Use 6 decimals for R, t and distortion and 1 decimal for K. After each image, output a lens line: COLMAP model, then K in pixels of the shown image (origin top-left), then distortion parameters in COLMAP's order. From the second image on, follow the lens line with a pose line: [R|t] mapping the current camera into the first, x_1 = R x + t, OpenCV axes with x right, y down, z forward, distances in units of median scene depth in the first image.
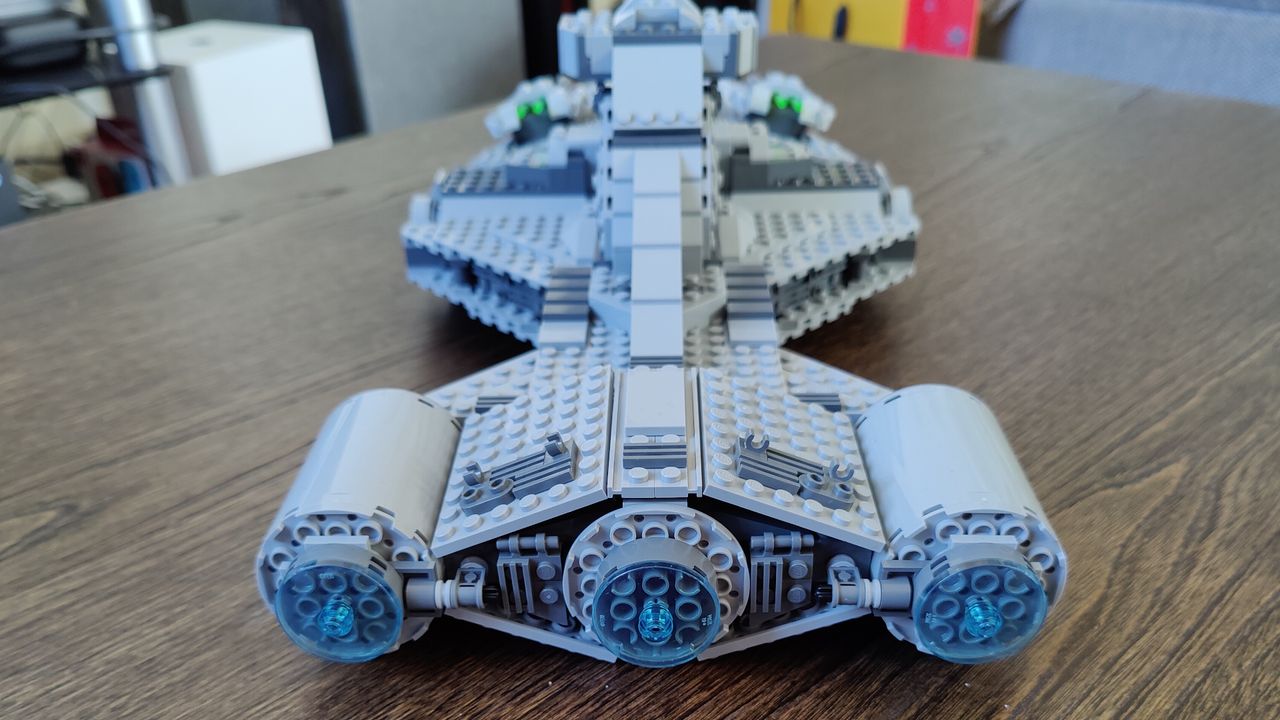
lens RADIAL K [[1017.7, 0, 644.7], [0, 1017.7, 359.9], [0, 0, 1]] dist [-0.005502, -0.000880]
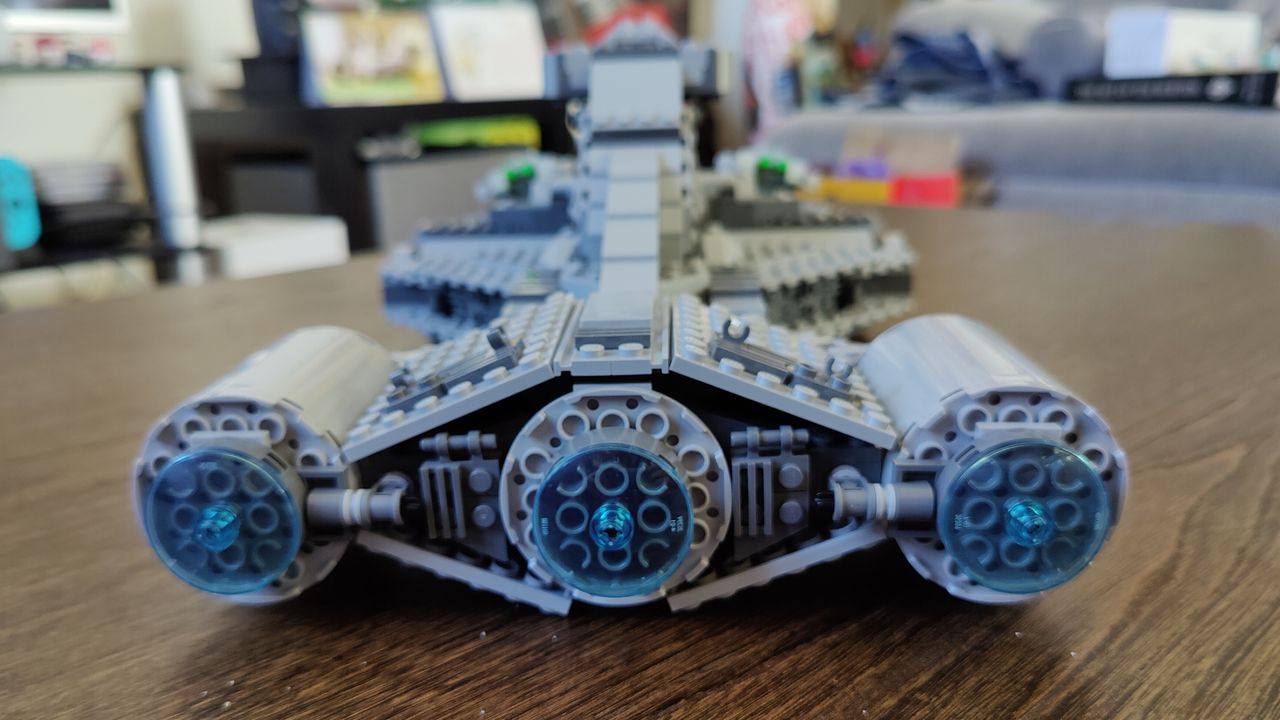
lens RADIAL K [[943.7, 0, 632.0], [0, 943.7, 361.4], [0, 0, 1]] dist [-0.010141, -0.012432]
pose [[0.999386, -0.011348, -0.033160, 0.050019], [0.002079, 0.963652, -0.267152, 0.315160], [0.034986, 0.266919, 0.963084, 0.247719]]
